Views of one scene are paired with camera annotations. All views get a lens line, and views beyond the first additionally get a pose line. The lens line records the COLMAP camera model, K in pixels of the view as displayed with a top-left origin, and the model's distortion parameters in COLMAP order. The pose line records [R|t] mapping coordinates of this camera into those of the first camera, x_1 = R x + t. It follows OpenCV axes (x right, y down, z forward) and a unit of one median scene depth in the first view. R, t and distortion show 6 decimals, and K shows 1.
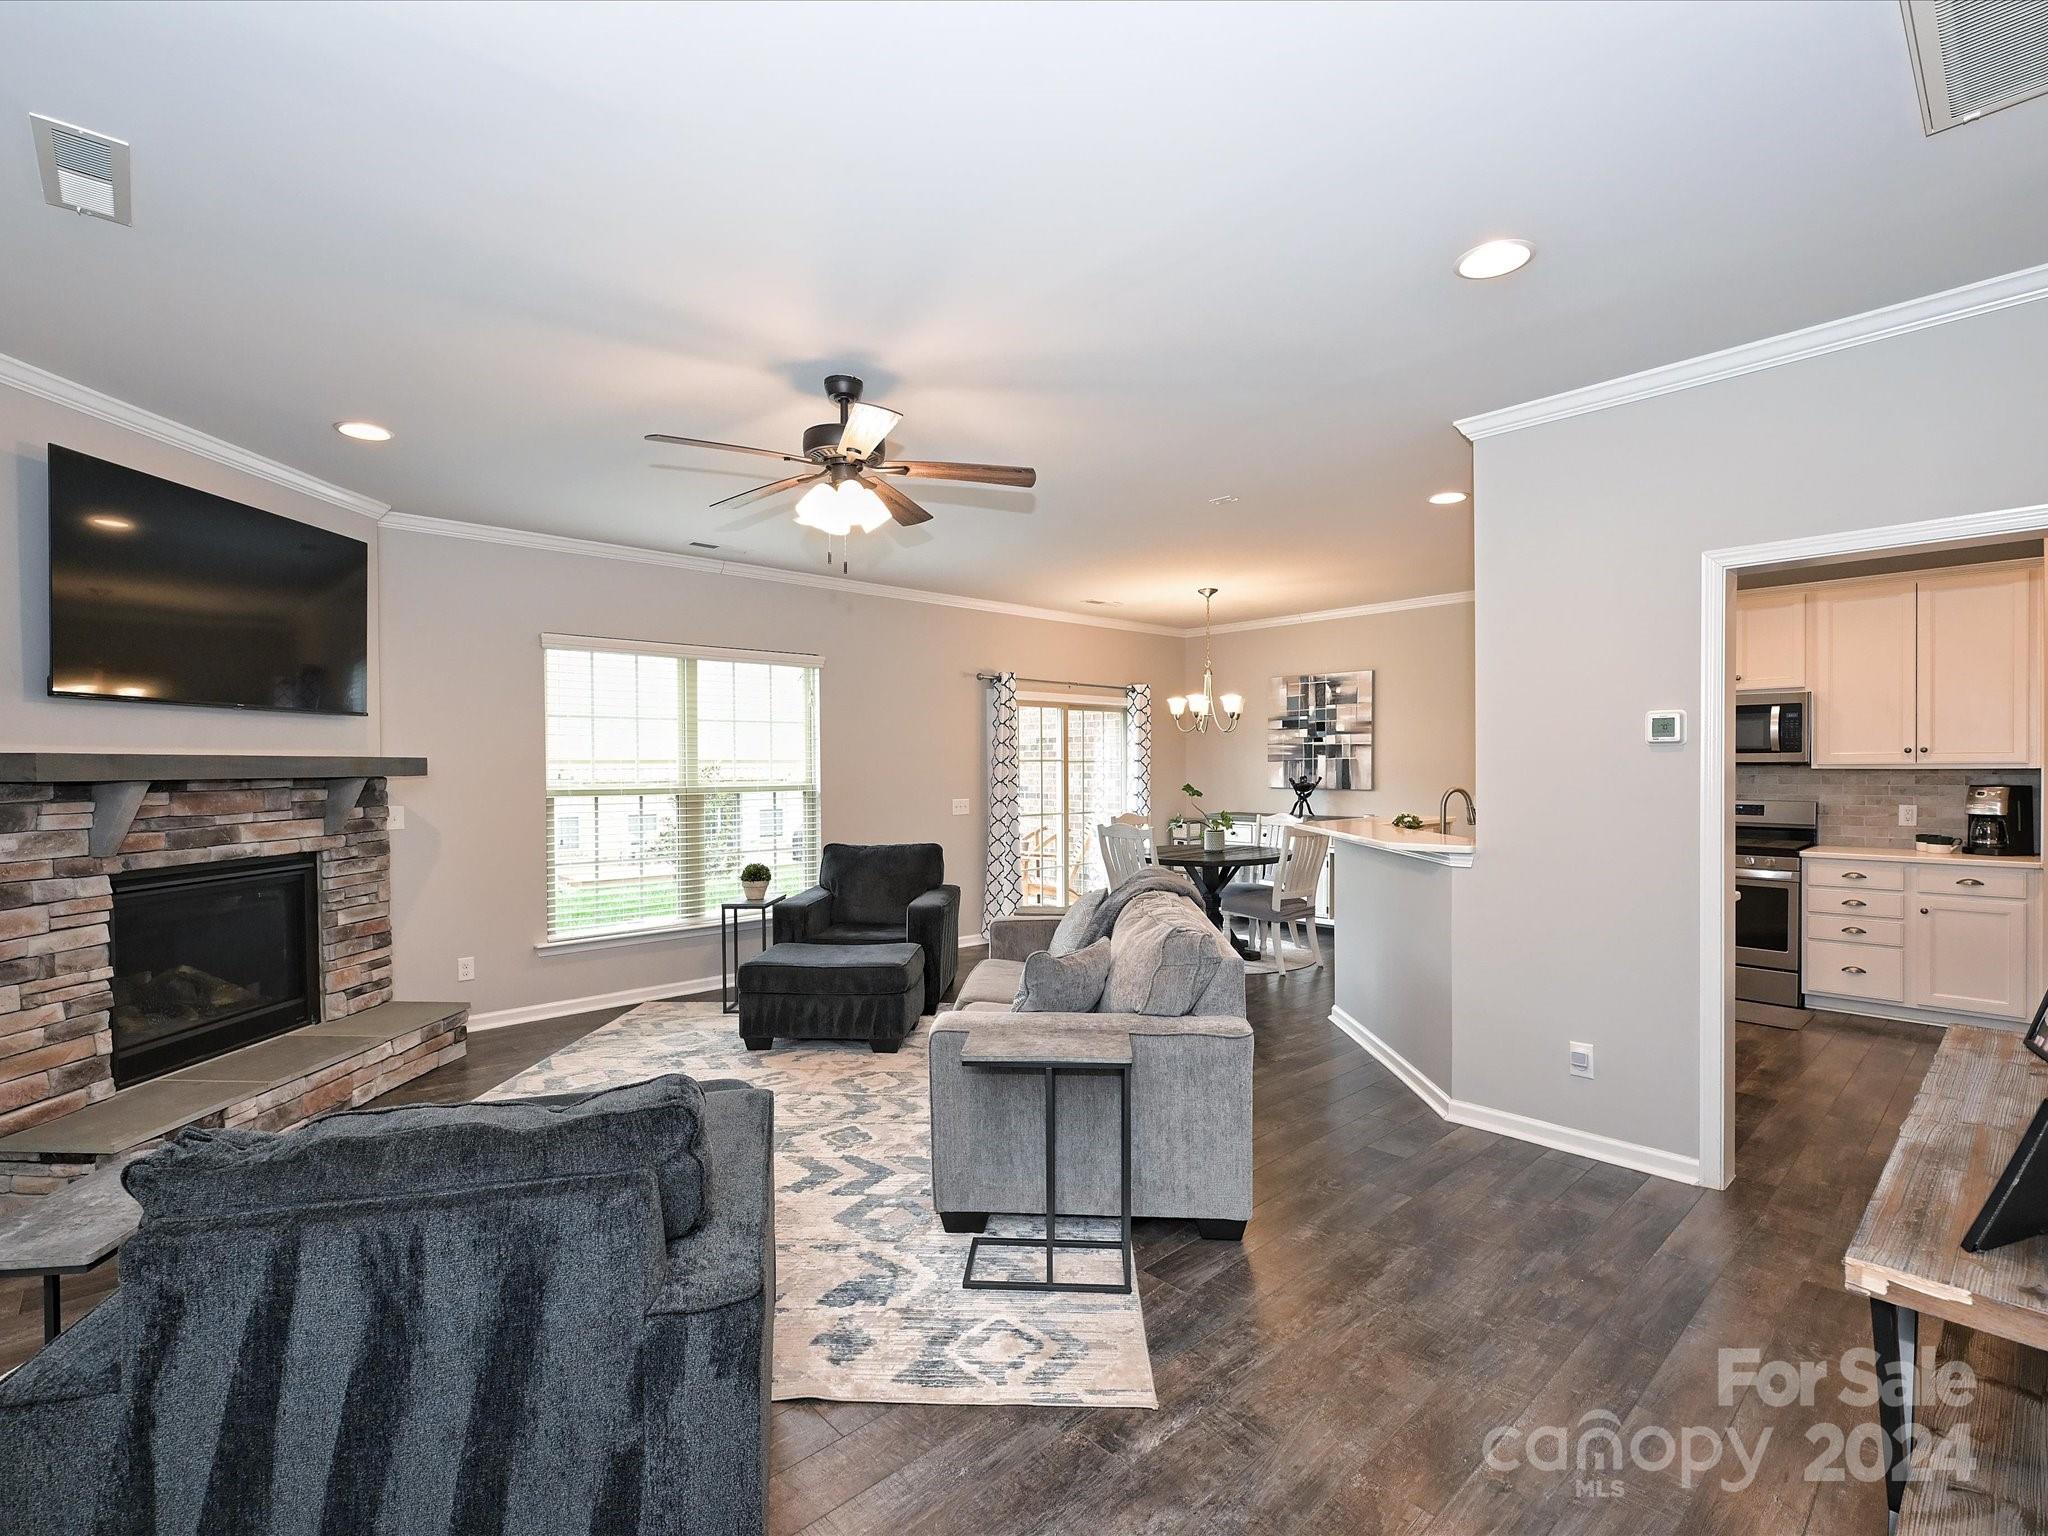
lens RADIAL K [[959.5, 0, 1016.6], [0, 959.5, 774.6], [0, 0, 1]] dist [0.002145, -0.000076]
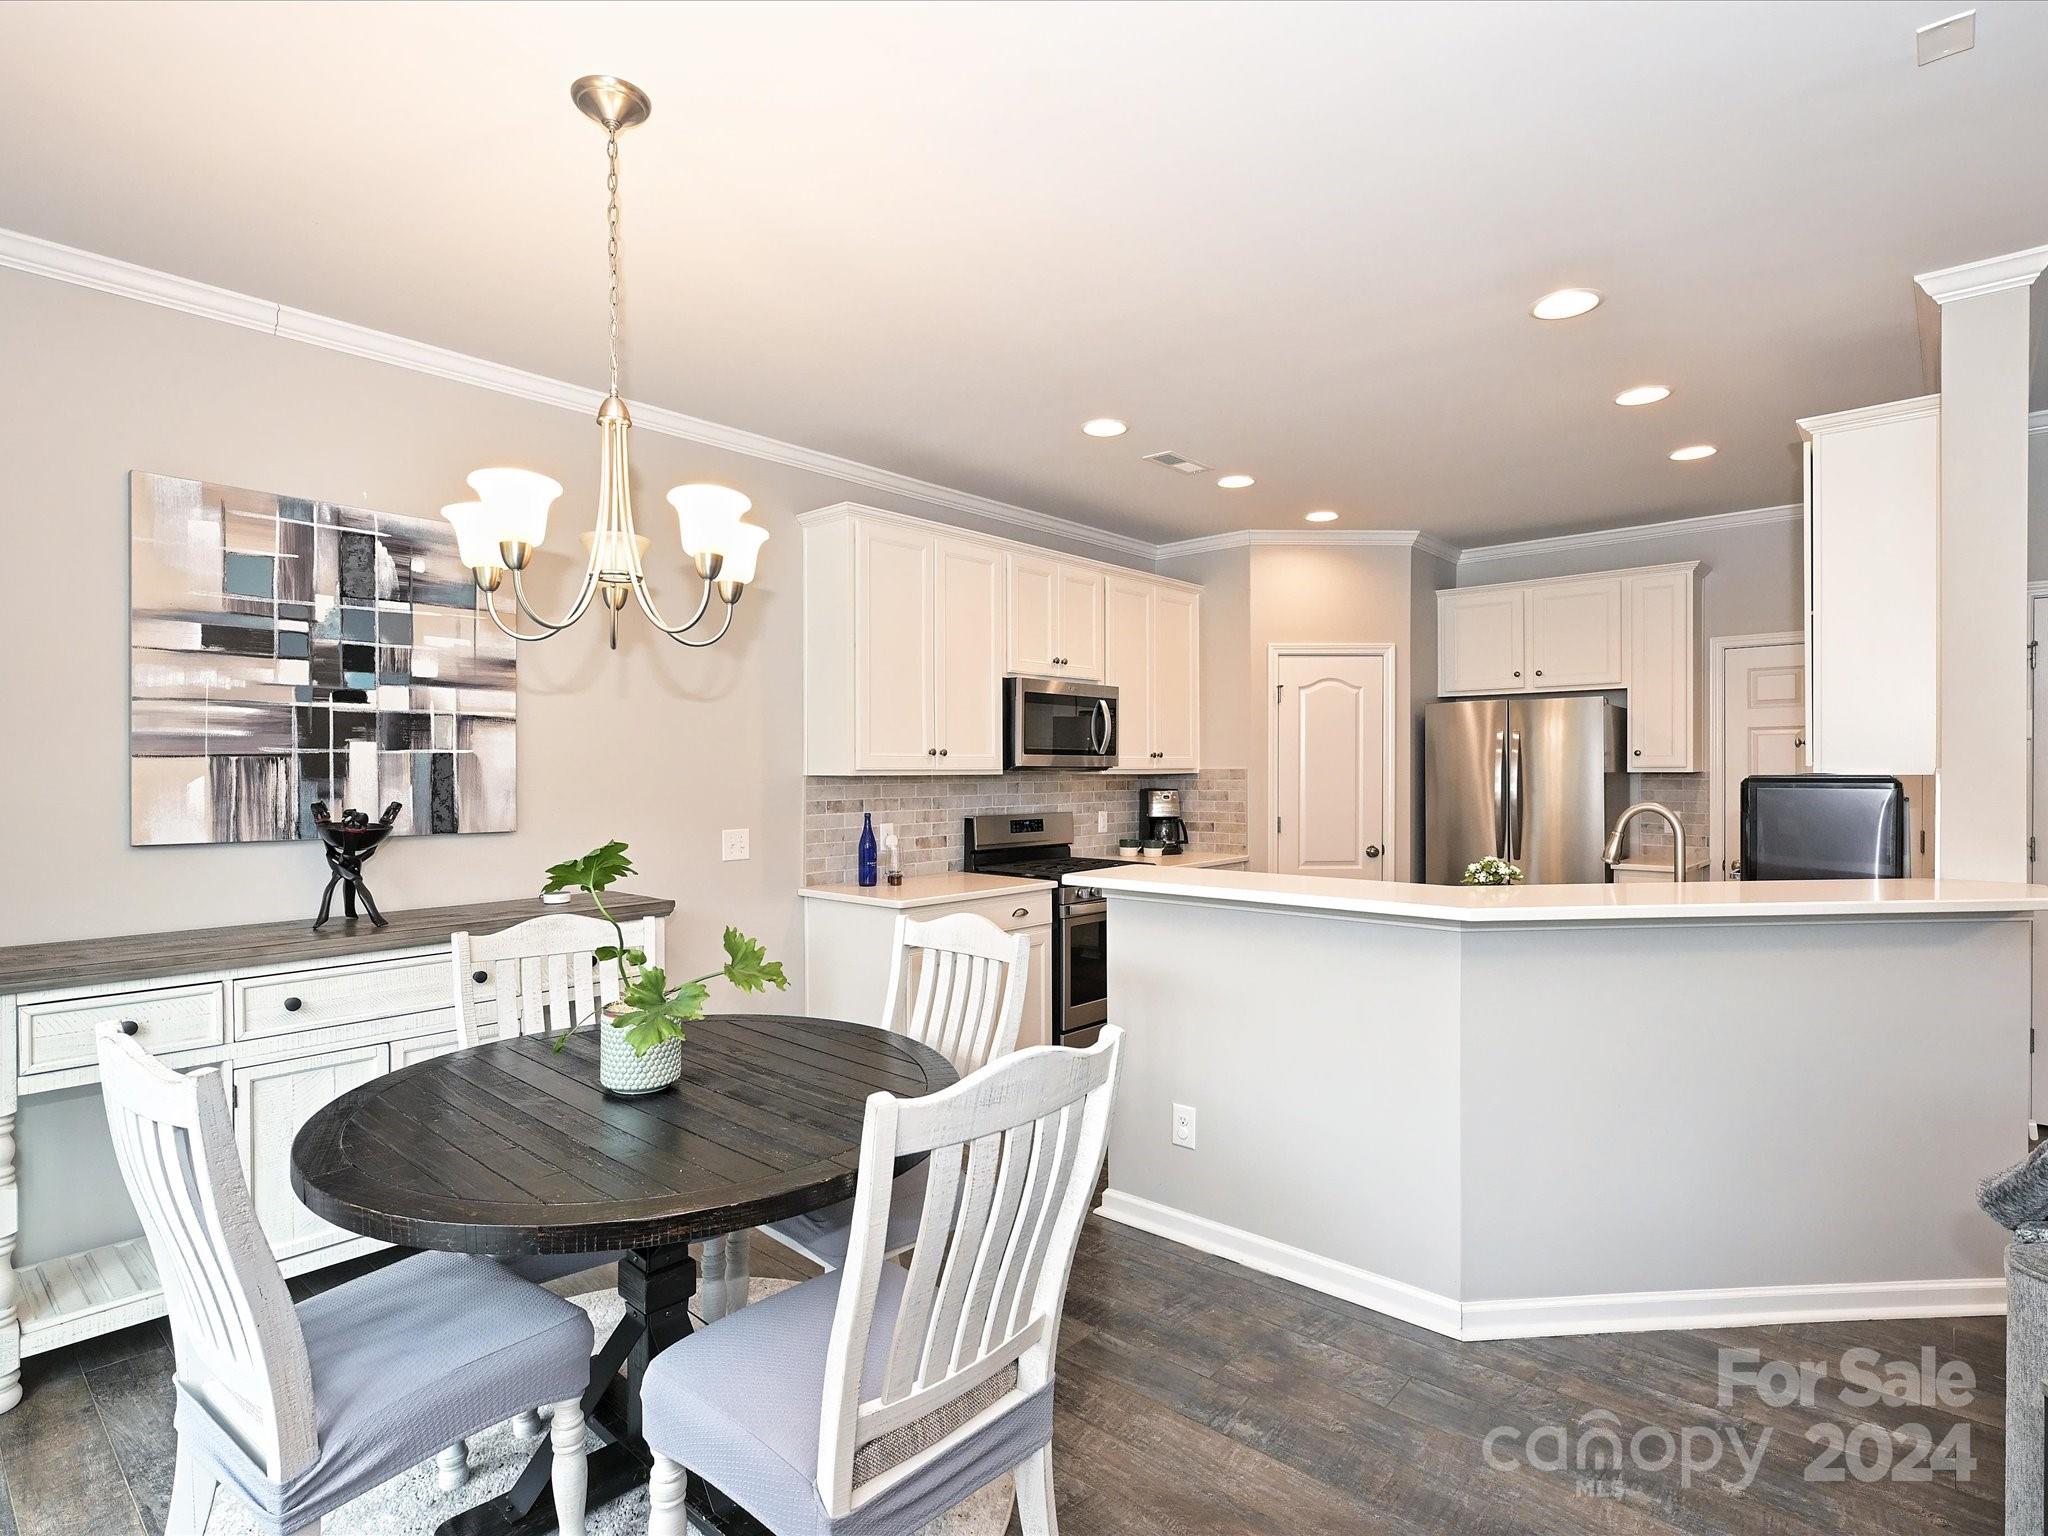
lens RADIAL K [[1057.6, 0, 1023.5], [0, 1057.6, 777.2], [0, 0, 1]] dist [0.003140, 0.000371]
pose [[-0.102128, -0.003124, 0.994766, -0.158693], [0.012468, 0.999913, 0.004421, -0.010345], [-0.994693, 0.012854, -0.102080, 1.420569]]
